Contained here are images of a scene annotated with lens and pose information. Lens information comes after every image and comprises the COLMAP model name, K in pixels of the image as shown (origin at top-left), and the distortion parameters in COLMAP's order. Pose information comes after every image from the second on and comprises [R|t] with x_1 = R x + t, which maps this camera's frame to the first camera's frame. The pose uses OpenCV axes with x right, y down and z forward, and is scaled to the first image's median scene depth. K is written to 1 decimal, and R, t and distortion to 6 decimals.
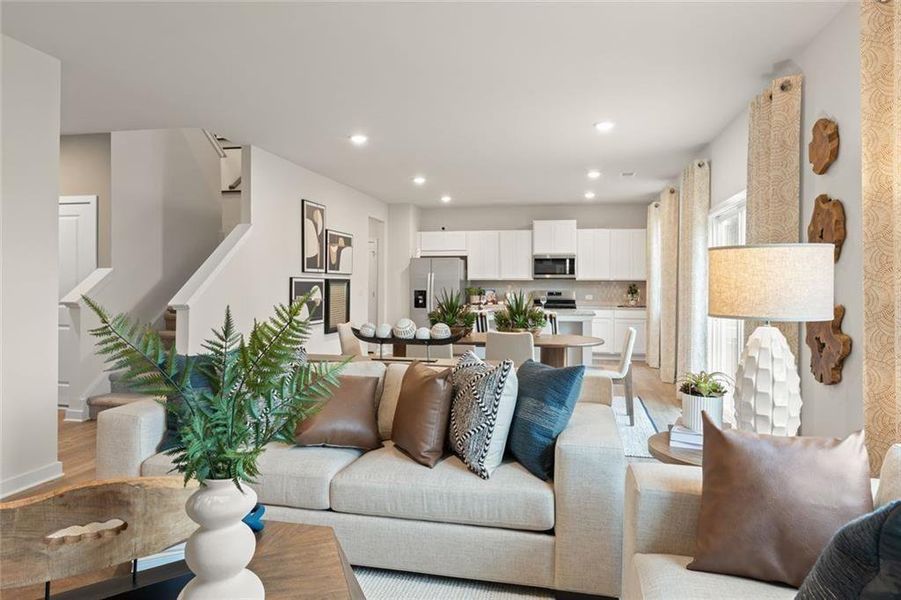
lens RADIAL K [[557.5, 0, 450.6], [0, 557.5, 293.3], [0, 0, 1]] dist [-0.003132, 0.001539]
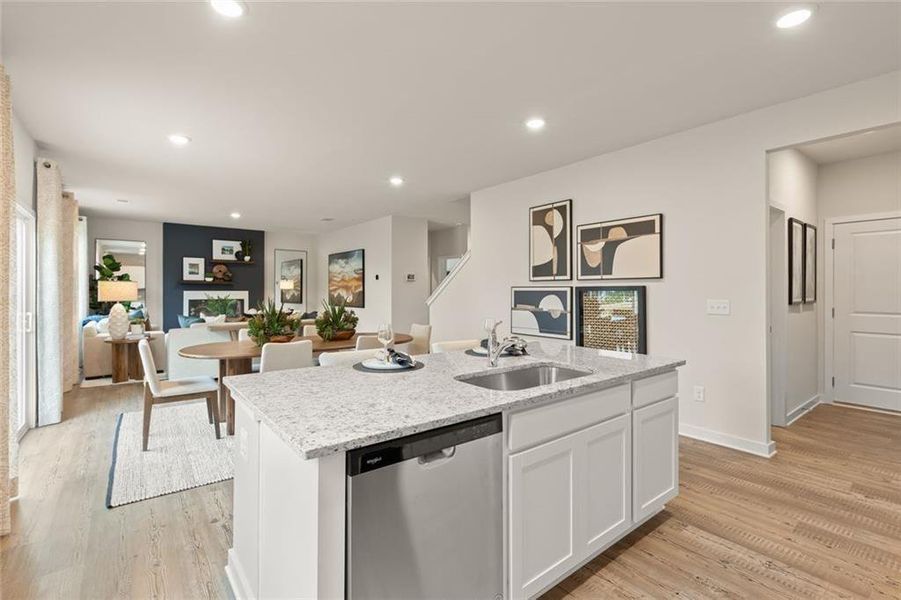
lens RADIAL K [[408.6, 0, 449.5], [0, 408.6, 291.0], [0, 0, 1]] dist [0.000036, -0.000828]
pose [[-0.636869, -0.002844, -0.770967, 0.271452], [-0.015007, 0.999849, 0.008708, -0.017073], [0.770826, 0.017116, -0.636816, 0.943783]]
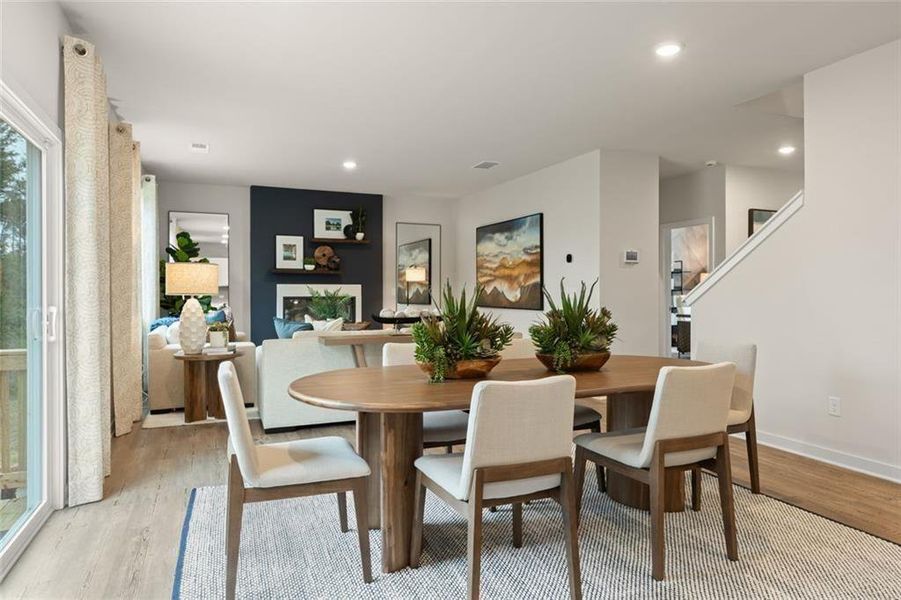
lens RADIAL K [[557.5, 0, 454.0], [0, 557.5, 295.7], [0, 0, 1]] dist [-0.003132, 0.001539]
pose [[-0.811067, 0.001952, -0.584950, 0.228896], [-0.010999, 0.999767, 0.018586, -0.002132], [0.584850, 0.021508, -0.810856, 0.768760]]
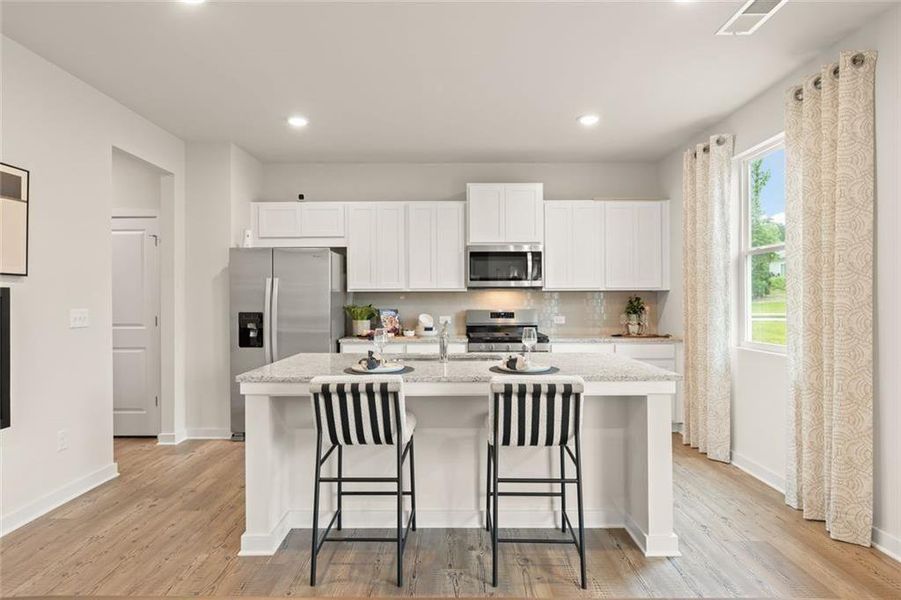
lens RADIAL K [[511.9, 0, 449.7], [0, 511.9, 297.8], [0, 0, 1]] dist [0.000338, -0.000038]
pose [[0.979174, -0.006928, 0.202906, 0.027814], [0.010761, 0.999784, -0.017791, -0.008198], [-0.202739, 0.019604, 0.979037, 0.515445]]
